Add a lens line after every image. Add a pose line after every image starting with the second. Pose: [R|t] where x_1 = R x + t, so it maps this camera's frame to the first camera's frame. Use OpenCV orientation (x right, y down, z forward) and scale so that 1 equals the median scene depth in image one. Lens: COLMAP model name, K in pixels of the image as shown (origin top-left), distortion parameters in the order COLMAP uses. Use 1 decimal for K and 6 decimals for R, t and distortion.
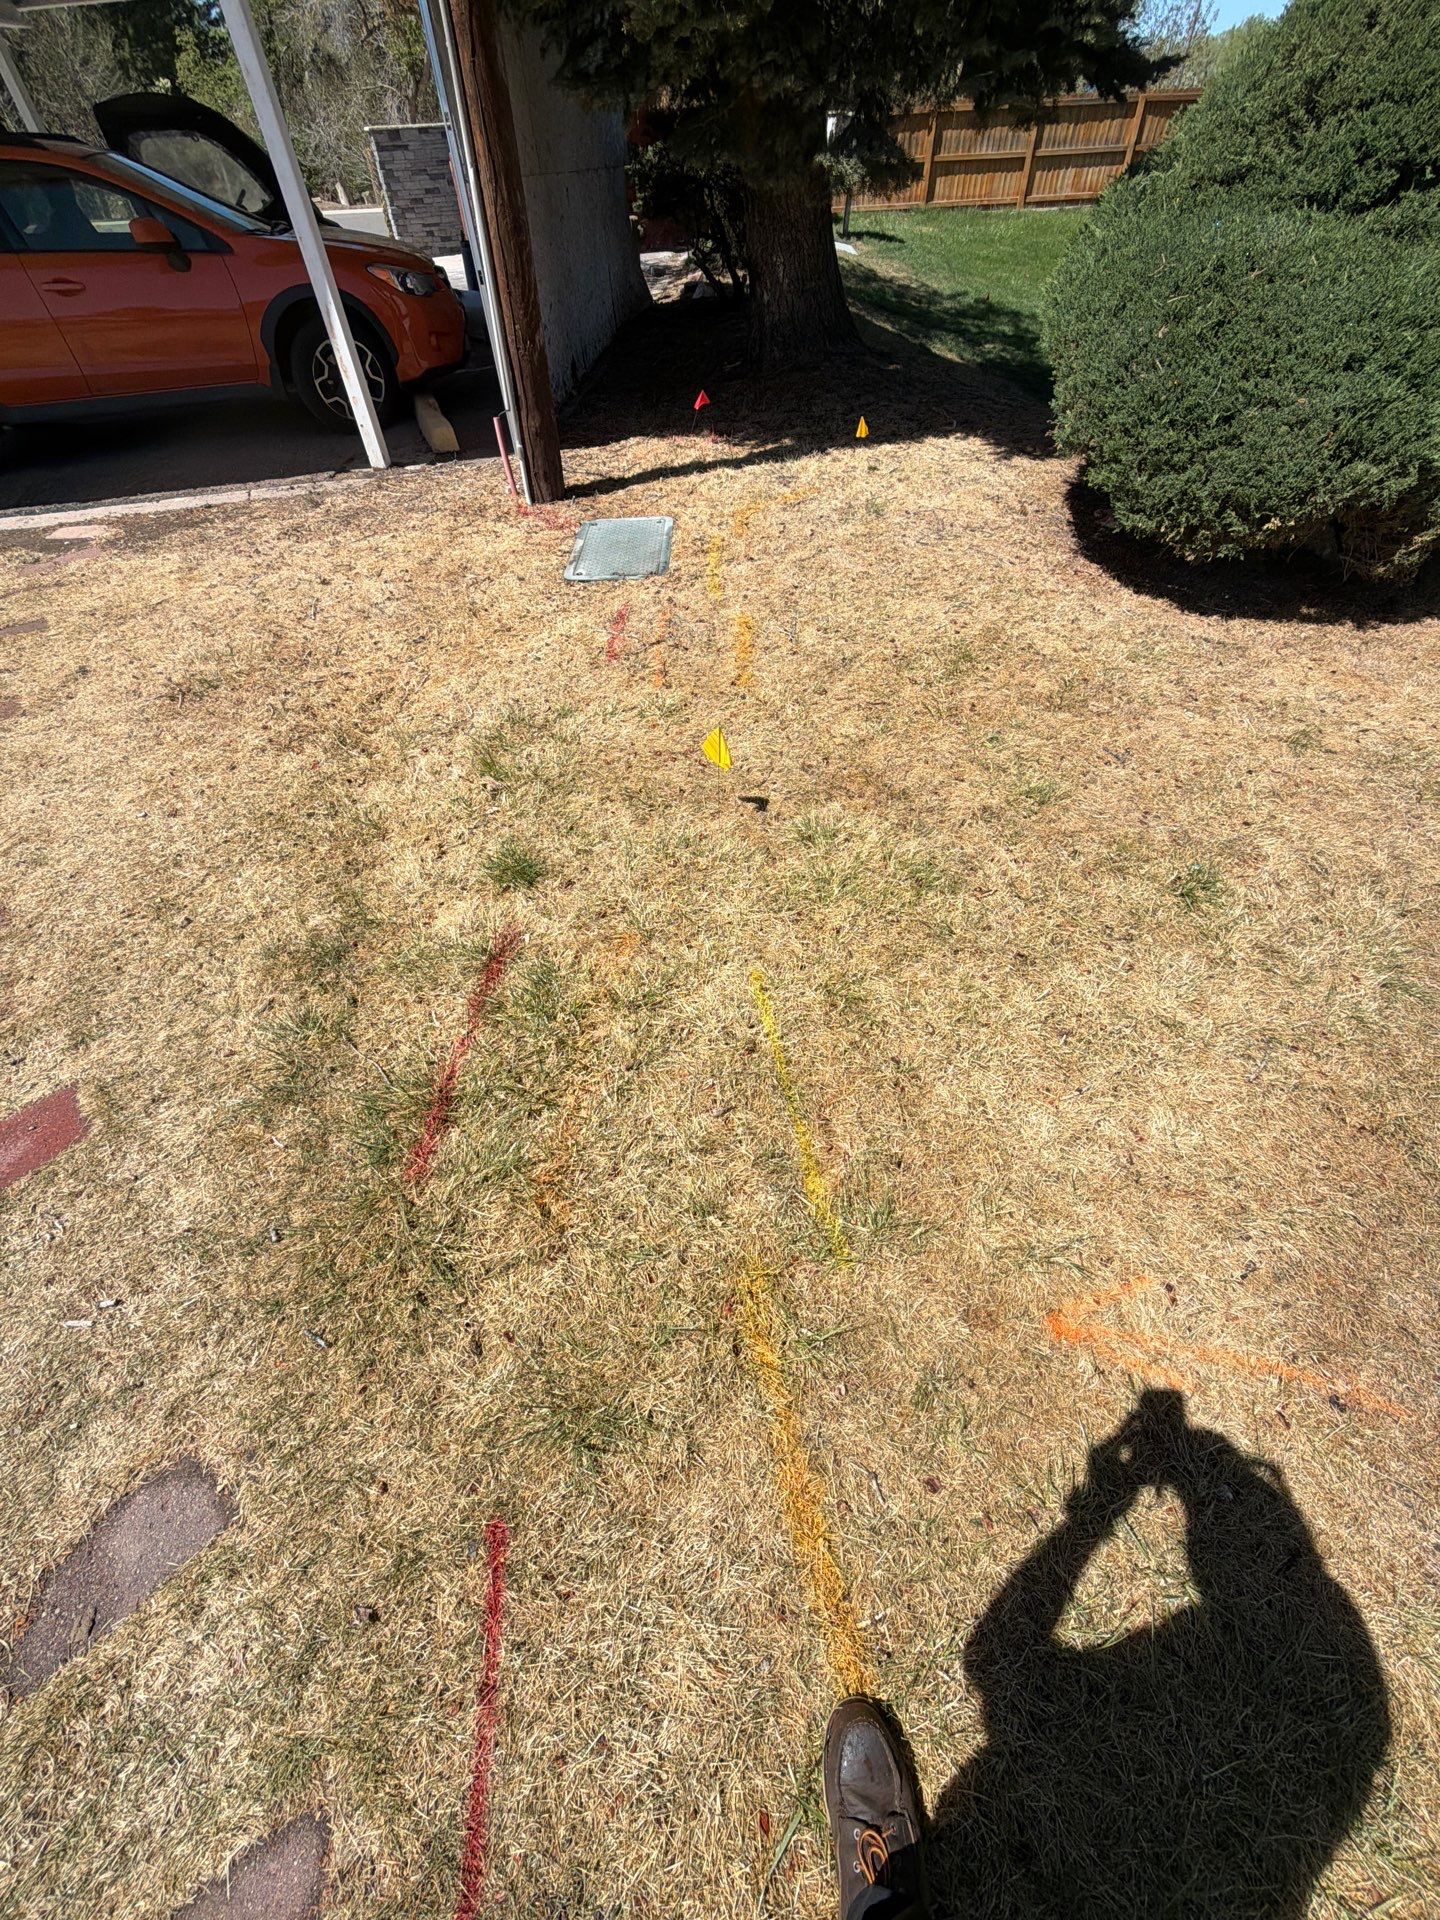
lens RADIAL K [[776.4, 0, 707.3], [0, 776.4, 961.9], [0, 0, 1]] dist [0.001144, -0.000142]
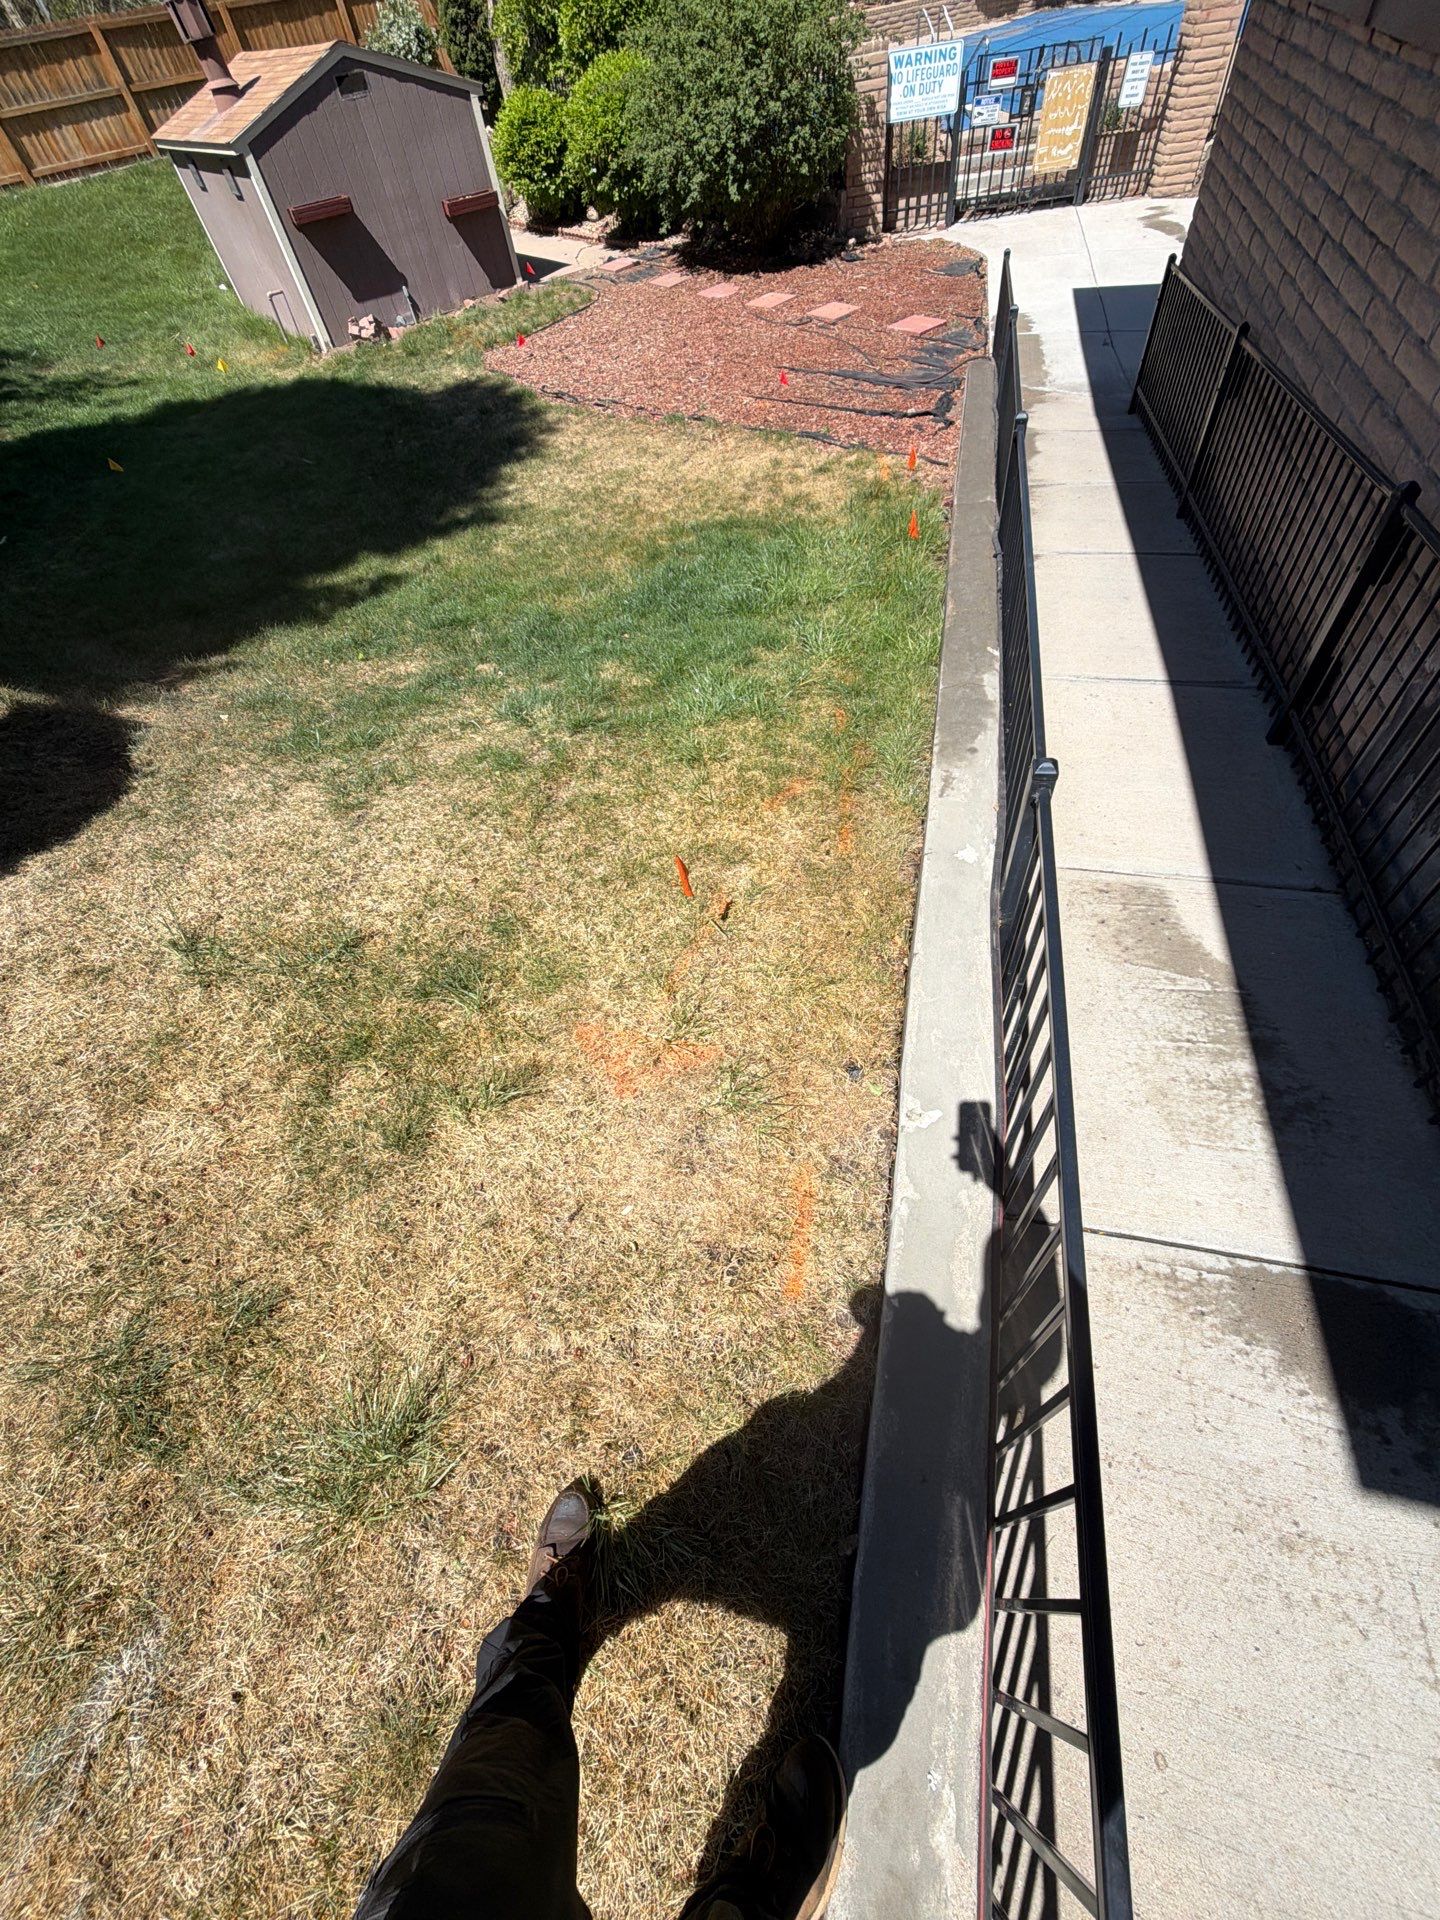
lens RADIAL K [[776.4, 0, 712.9], [0, 776.4, 961.9], [0, 0, 1]] dist [0.001144, -0.000142]
pose [[0.805920, -0.500667, 0.315953, 1.318834], [0.481168, 0.864863, 0.143139, -0.277542], [-0.344921, 0.036668, 0.937915, 0.196884]]
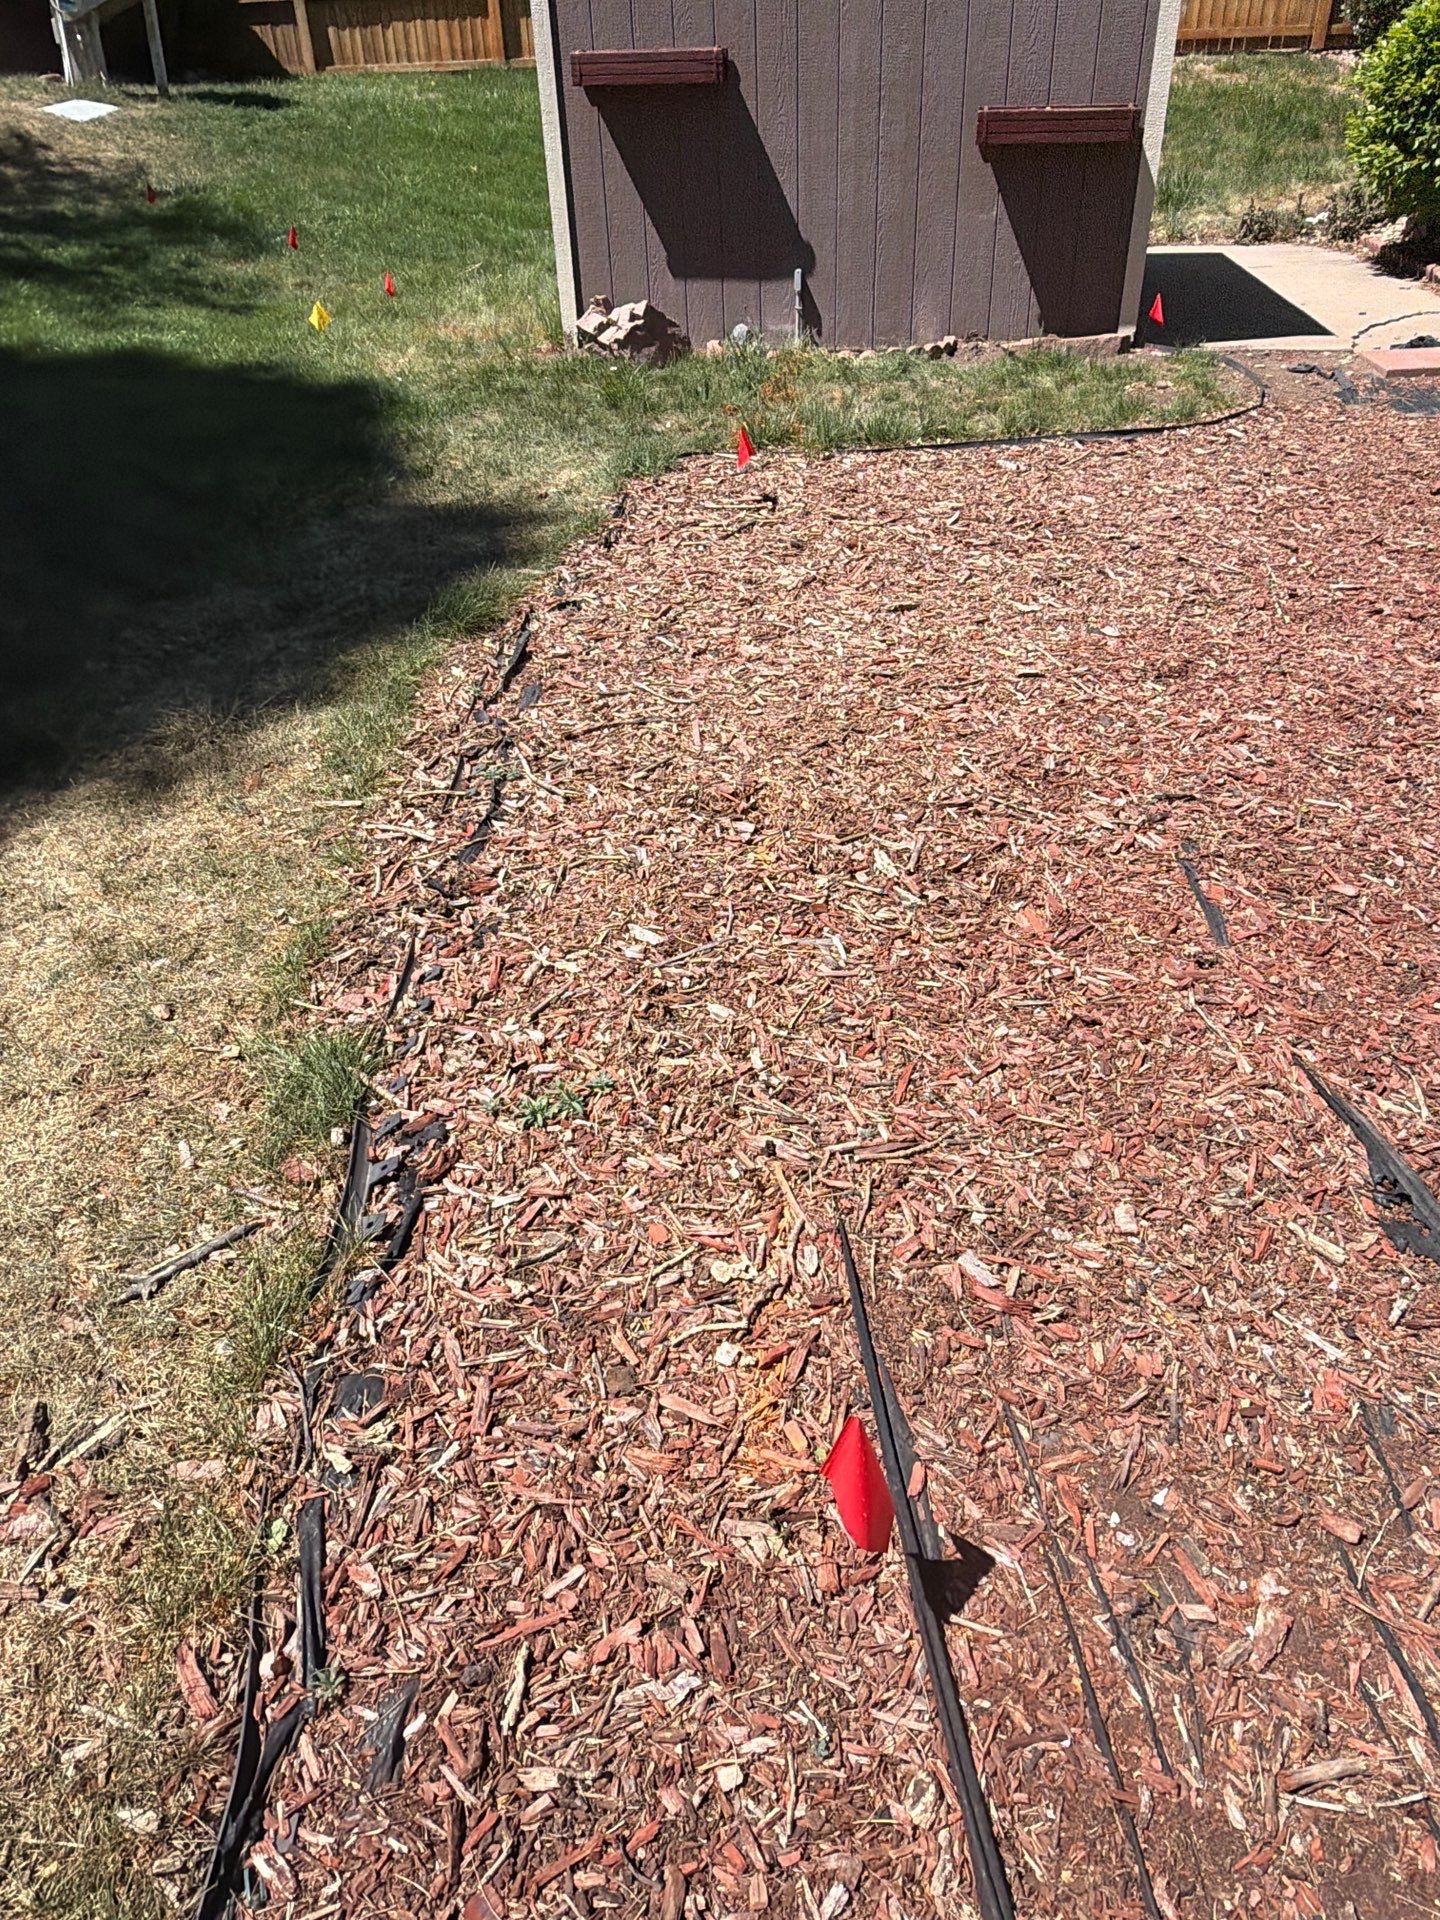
lens RADIAL K [[1195.1, 0, 726.4], [0, 1195.1, 960.1], [0, 0, 1]] dist [-0.000160, 0.002819]
pose [[0.980639, 0.117187, -0.156890, 2.601847], [-0.142736, 0.976252, -0.162967, -1.118586], [0.134067, 0.182206, 0.974078, 1.417826]]
